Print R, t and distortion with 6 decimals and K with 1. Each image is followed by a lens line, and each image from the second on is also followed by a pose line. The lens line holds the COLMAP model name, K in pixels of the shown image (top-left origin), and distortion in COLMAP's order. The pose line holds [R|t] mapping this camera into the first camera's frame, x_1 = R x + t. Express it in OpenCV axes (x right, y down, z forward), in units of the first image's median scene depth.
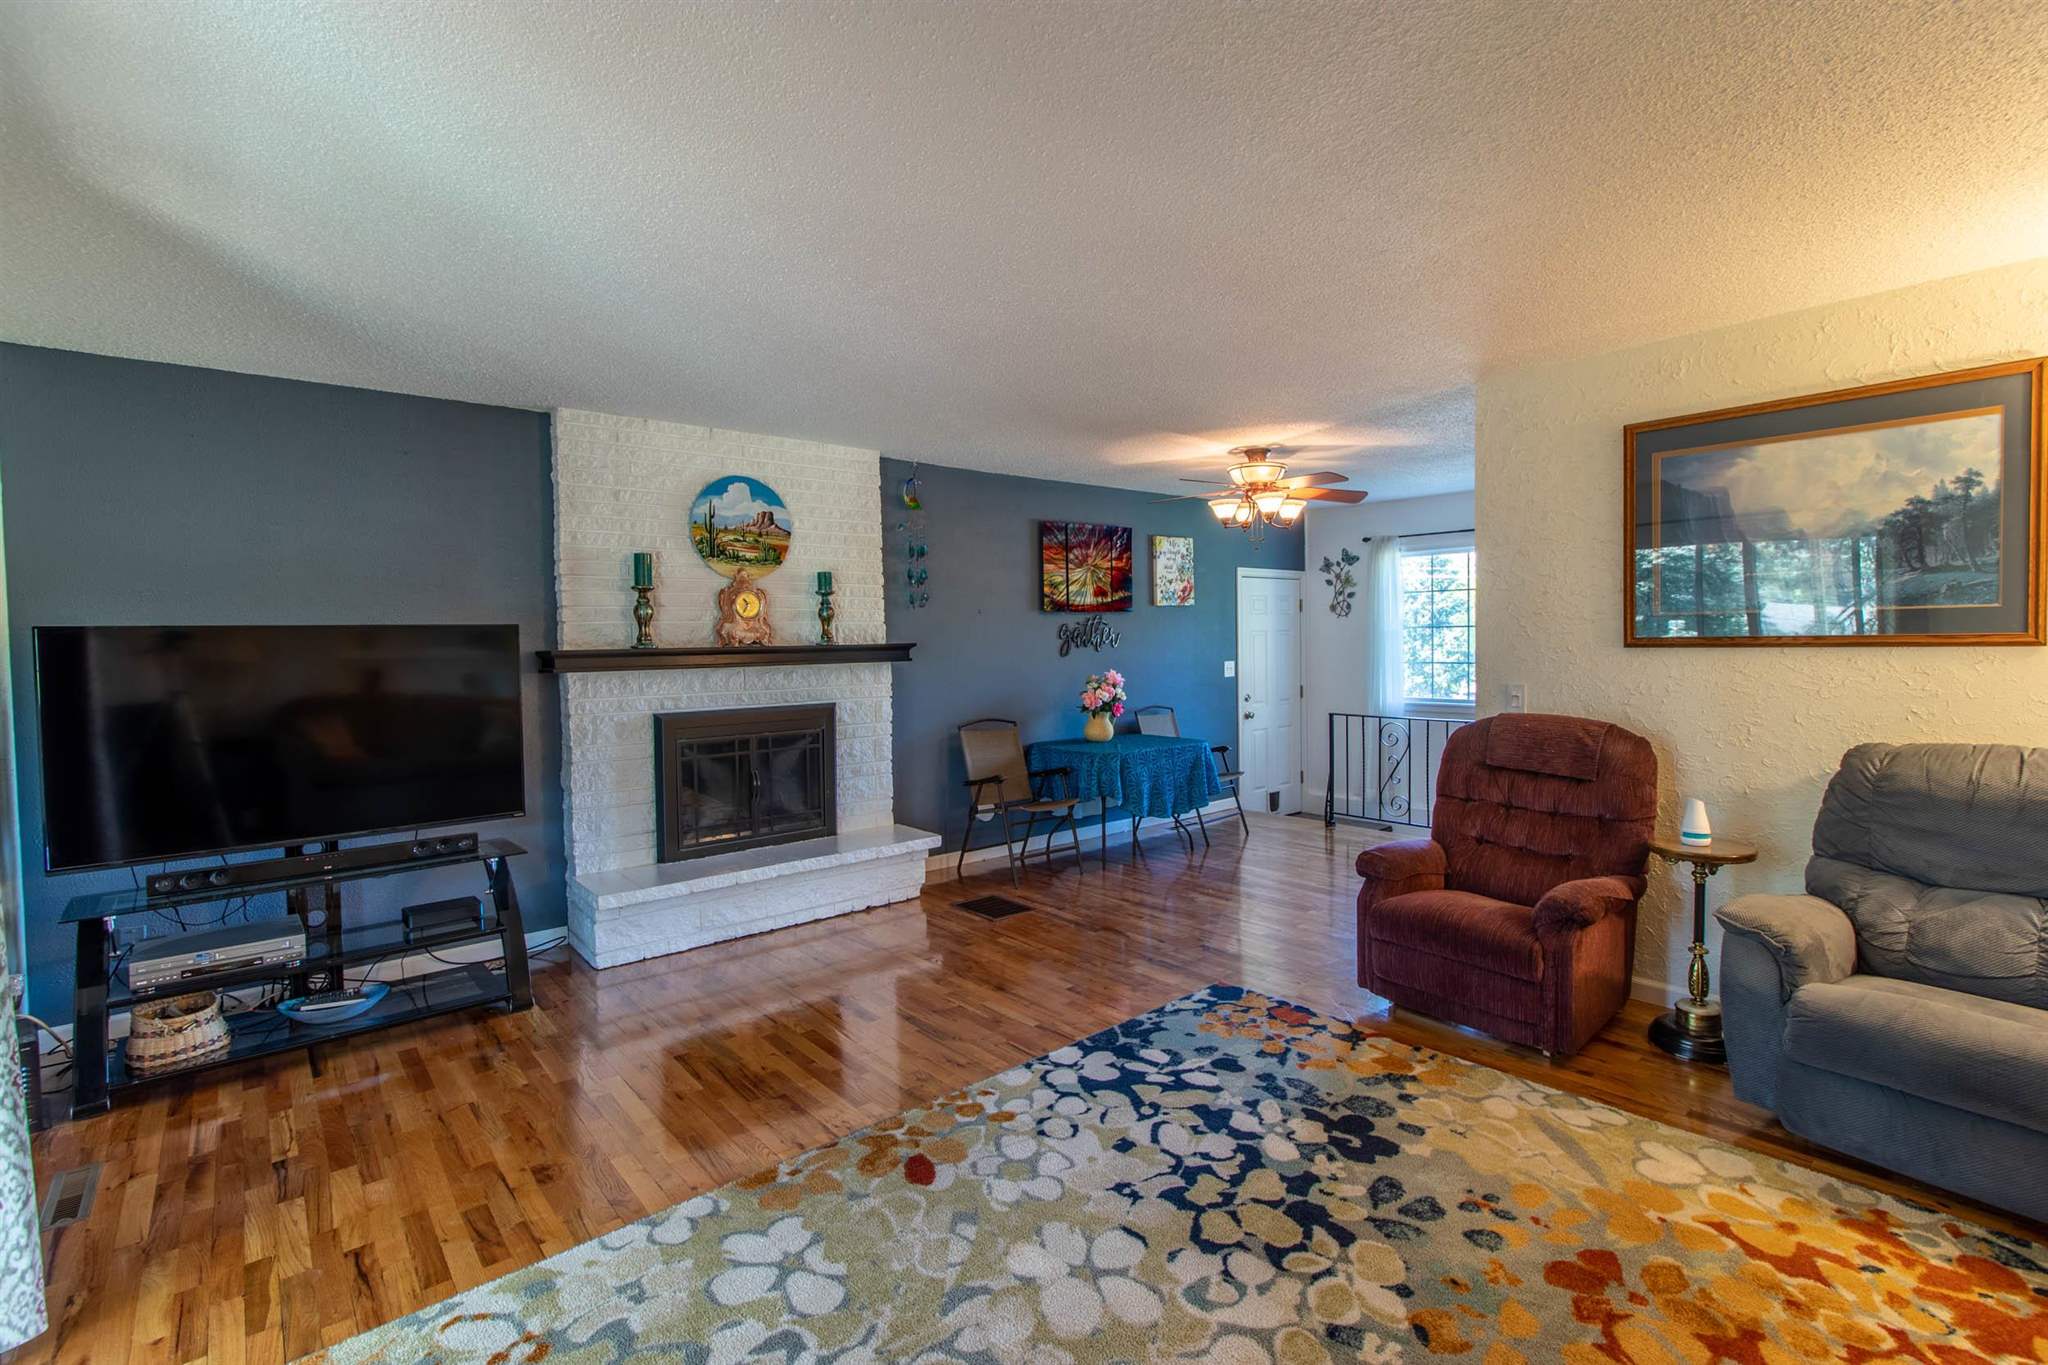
lens RADIAL K [[953.7, 0, 1030.0], [0, 953.7, 665.5], [0, 0, 1]] dist [-0.001175, 0.000602]
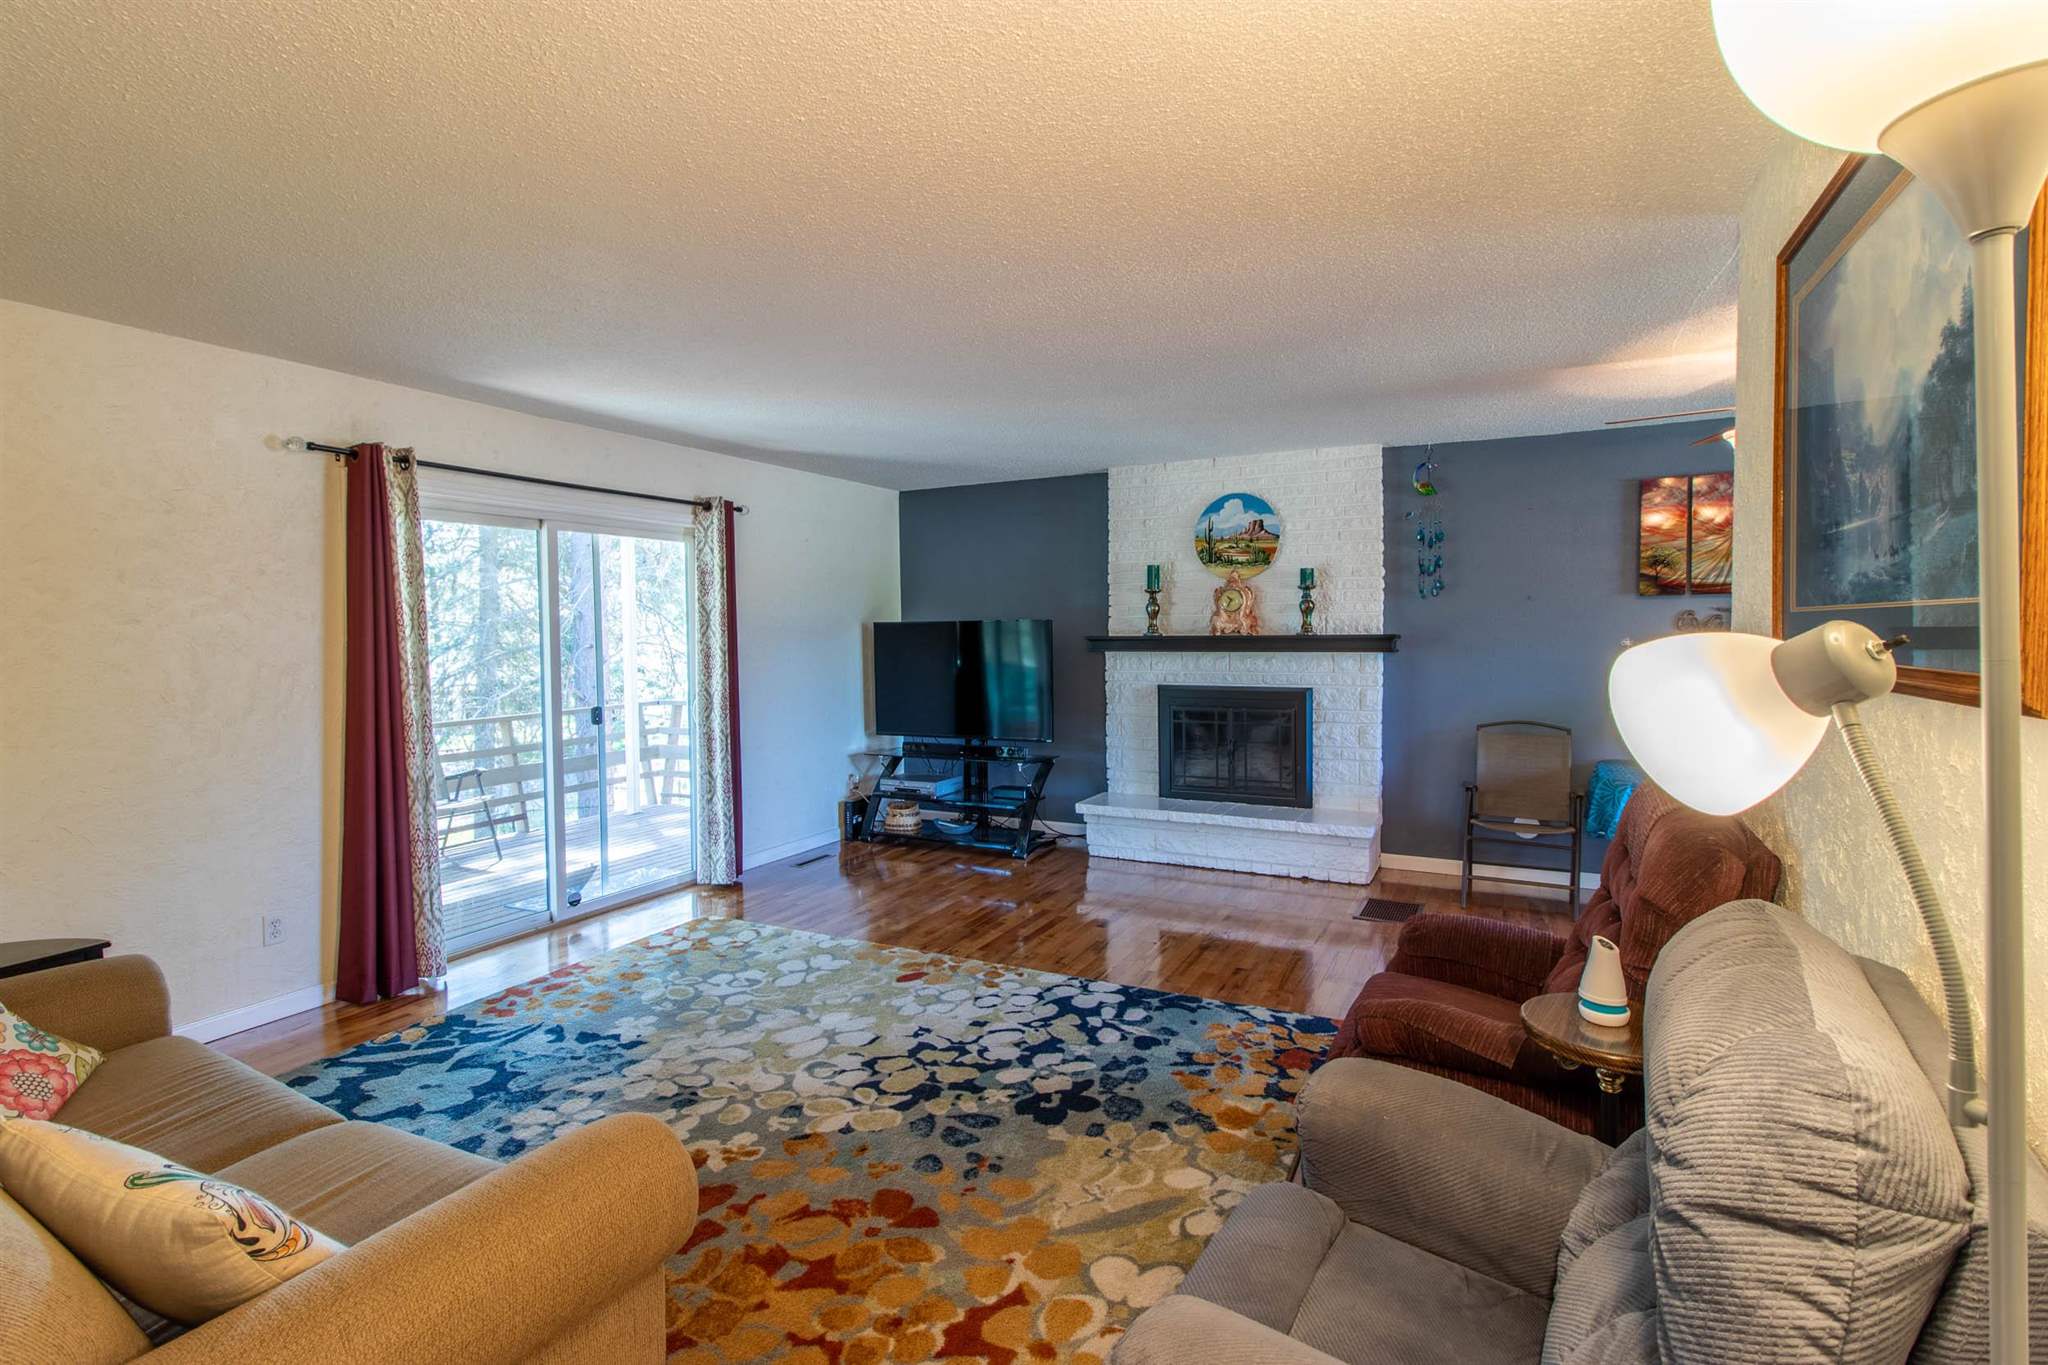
lens RADIAL K [[953.7, 0, 1030.0], [0, 953.7, 665.5], [0, 0, 1]] dist [-0.001175, 0.000602]
pose [[0.372714, 0.048691, -0.926668, 1.118042], [-0.022652, 0.998802, 0.043370, -0.043167], [0.927670, 0.004827, 0.373370, 0.480339]]
